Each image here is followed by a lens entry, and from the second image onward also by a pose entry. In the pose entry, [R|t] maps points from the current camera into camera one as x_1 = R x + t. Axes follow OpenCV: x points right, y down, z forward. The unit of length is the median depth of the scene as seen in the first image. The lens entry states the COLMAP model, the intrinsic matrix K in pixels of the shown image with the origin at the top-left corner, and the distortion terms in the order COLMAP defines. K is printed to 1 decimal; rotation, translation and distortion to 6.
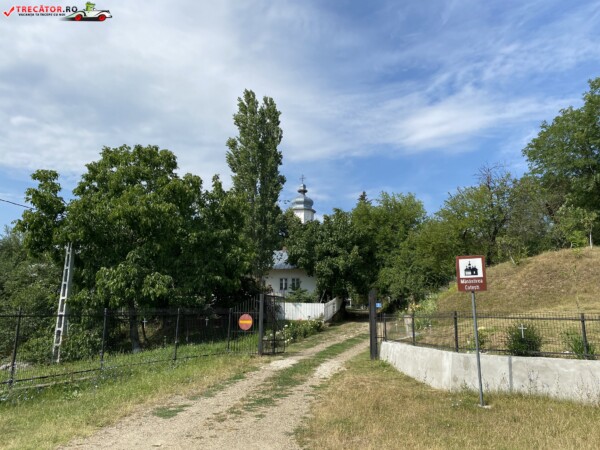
lens RADIAL K [[451.2, 0, 300.0], [0, 451.2, 225.0], [0, 0, 1]] dist [0.000490, 0.000004]
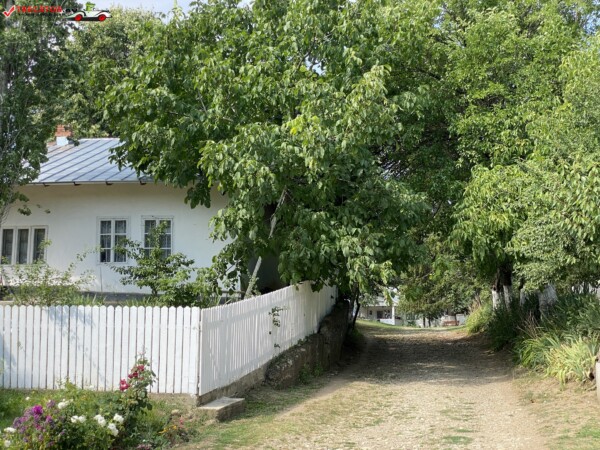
lens RADIAL K [[911.6, 0, 300.0], [0, 911.6, 225.0], [0, 0, 1]] dist [0.210717, 0.003812]
pose [[0.999864, -0.016485, 0.000827, 0.079296], [0.016383, 0.997284, 0.071801, 0.088934], [-0.002008, -0.071777, 0.997419, 0.480763]]
